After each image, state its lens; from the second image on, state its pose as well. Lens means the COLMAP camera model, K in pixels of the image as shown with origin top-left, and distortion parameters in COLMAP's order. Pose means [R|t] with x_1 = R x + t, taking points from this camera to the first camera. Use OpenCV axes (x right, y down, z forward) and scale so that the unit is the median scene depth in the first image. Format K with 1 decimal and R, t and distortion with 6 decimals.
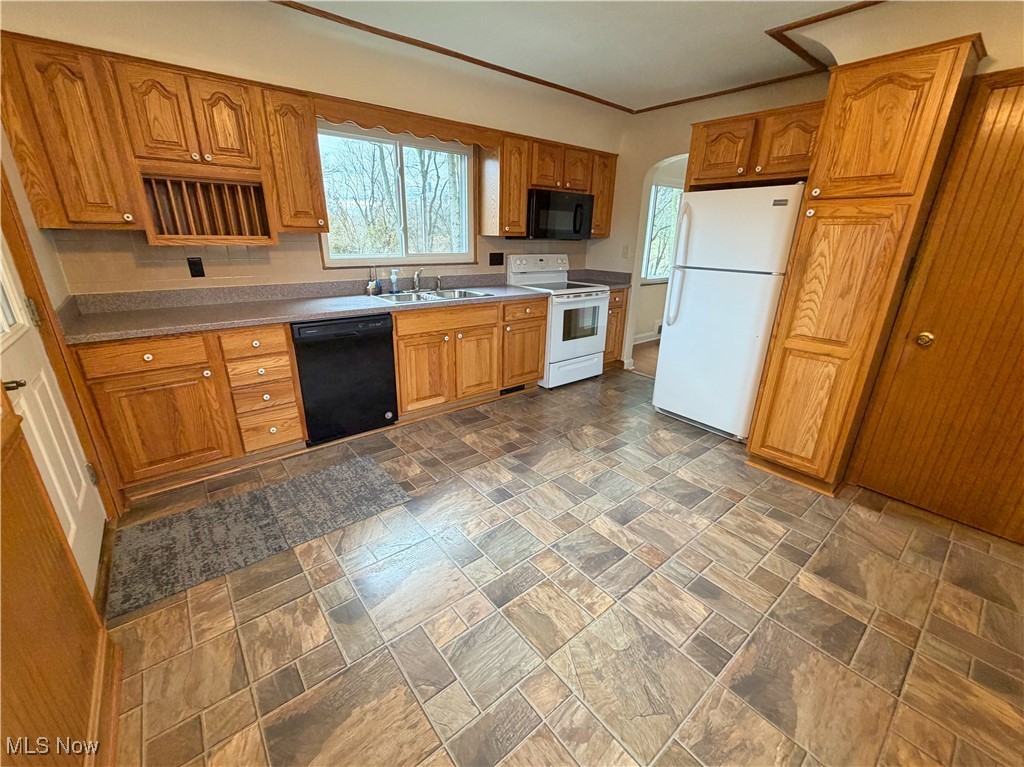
lens RADIAL K [[418.4, 0, 509.3], [0, 418.4, 382.8], [0, 0, 1]] dist [0.001186, -0.000370]
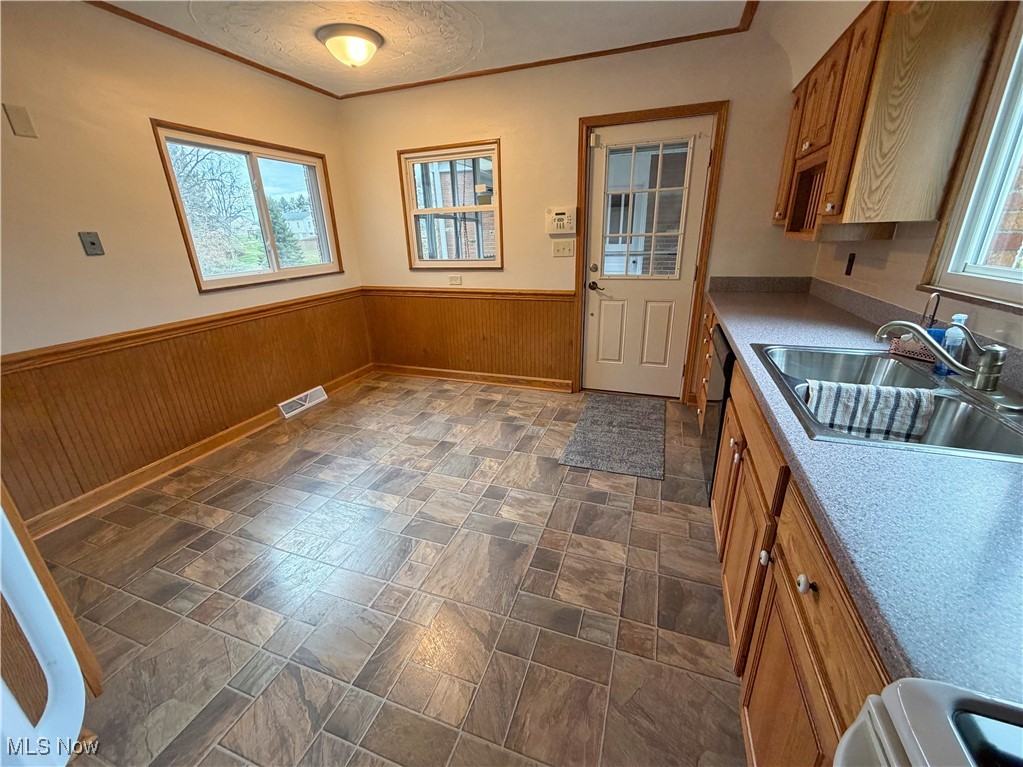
lens RADIAL K [[418.0, 0, 508.8], [0, 418.0, 382.8], [0, 0, 1]] dist [0.001186, -0.000370]
pose [[-0.858246, 0.180644, -0.480396, 0.388269], [-0.159432, 0.795868, 0.584103, -0.536143], [0.487847, 0.577895, -0.654250, 1.537292]]
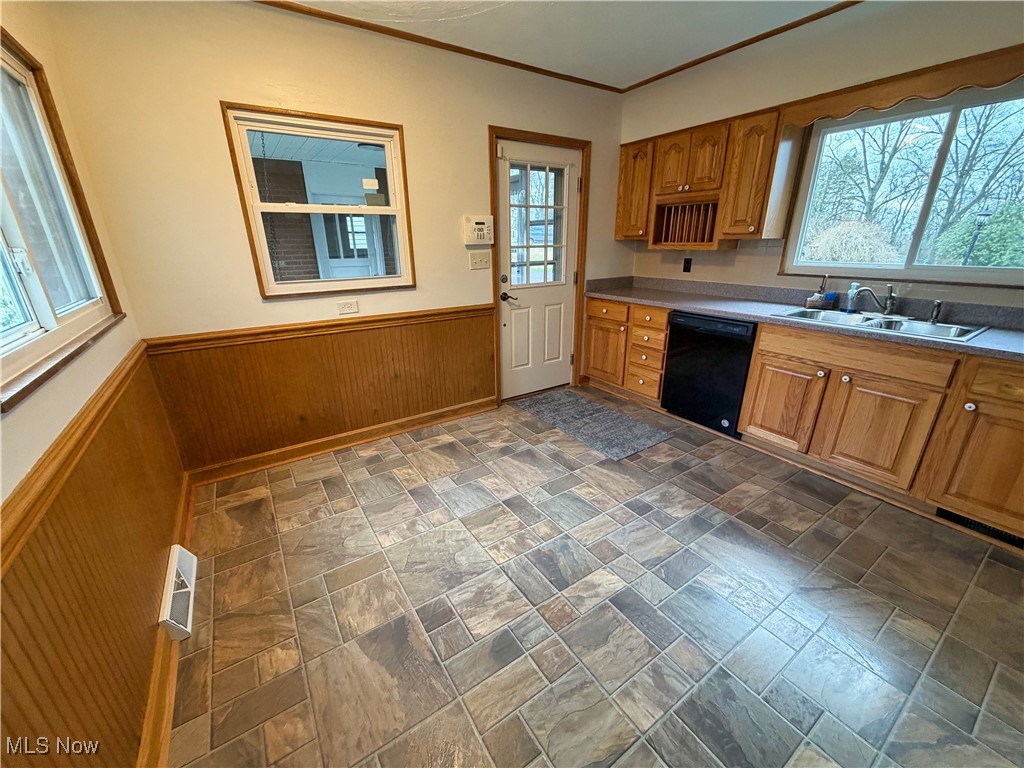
lens RADIAL K [[406.1, 0, 512.0], [0, 406.1, 384.0], [0, 0, 1]] dist [0.000455, -0.000680]
pose [[-0.090762, 0.317550, -0.943888, 0.814764], [-0.324952, 0.886480, 0.329483, -0.201252], [0.941365, 0.336623, 0.022730, 0.611952]]
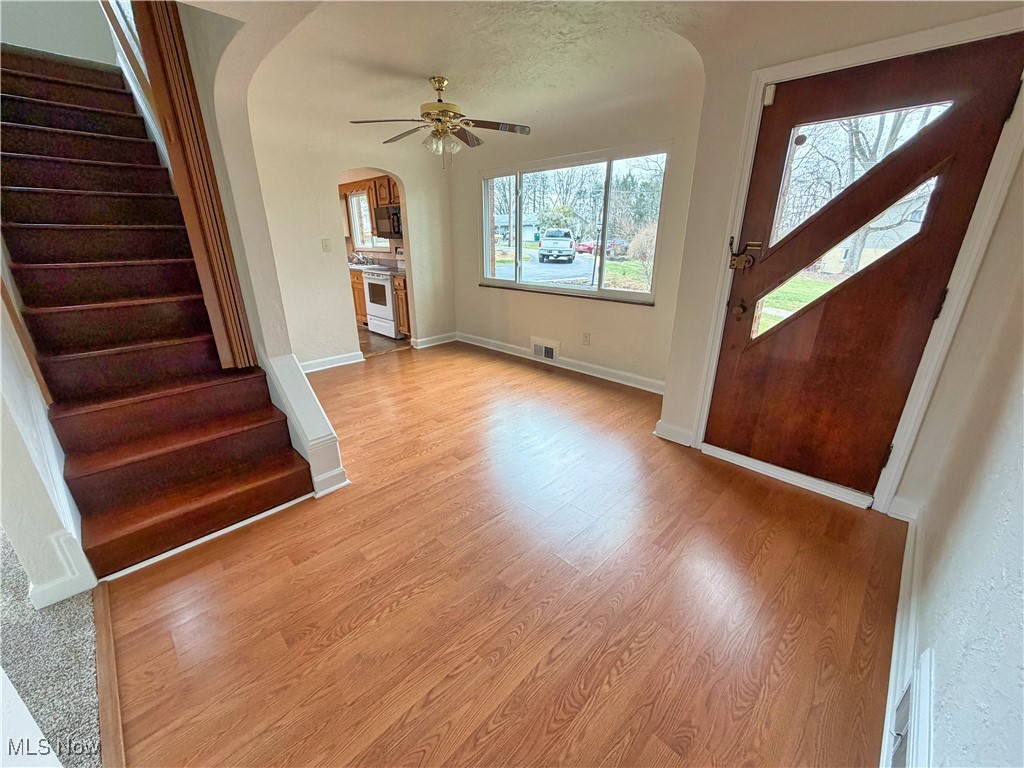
lens RADIAL K [[406.1, 0, 512.0], [0, 406.1, 384.0], [0, 0, 1]] dist [0.000455, -0.000680]
pose [[0.109344, 0.319774, -0.941163, 2.889234], [-0.327597, 0.905534, 0.269608, -0.688152], [0.938469, 0.278842, 0.203771, 2.136825]]
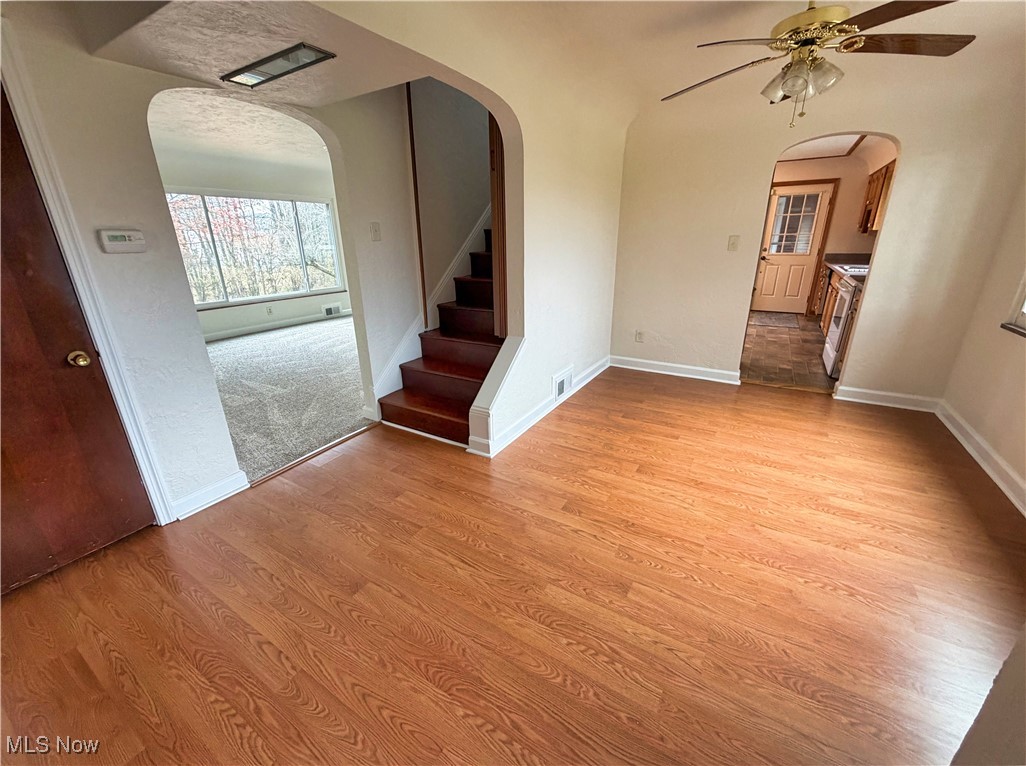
lens RADIAL K [[419.2, 0, 510.3], [0, 419.2, 382.3], [0, 0, 1]] dist [0.001186, -0.000370]
pose [[-0.943855, 0.103585, -0.313699, 2.236765], [-0.113698, 0.789706, 0.602858, -0.938422], [0.310177, 0.604677, -0.733591, 2.799683]]
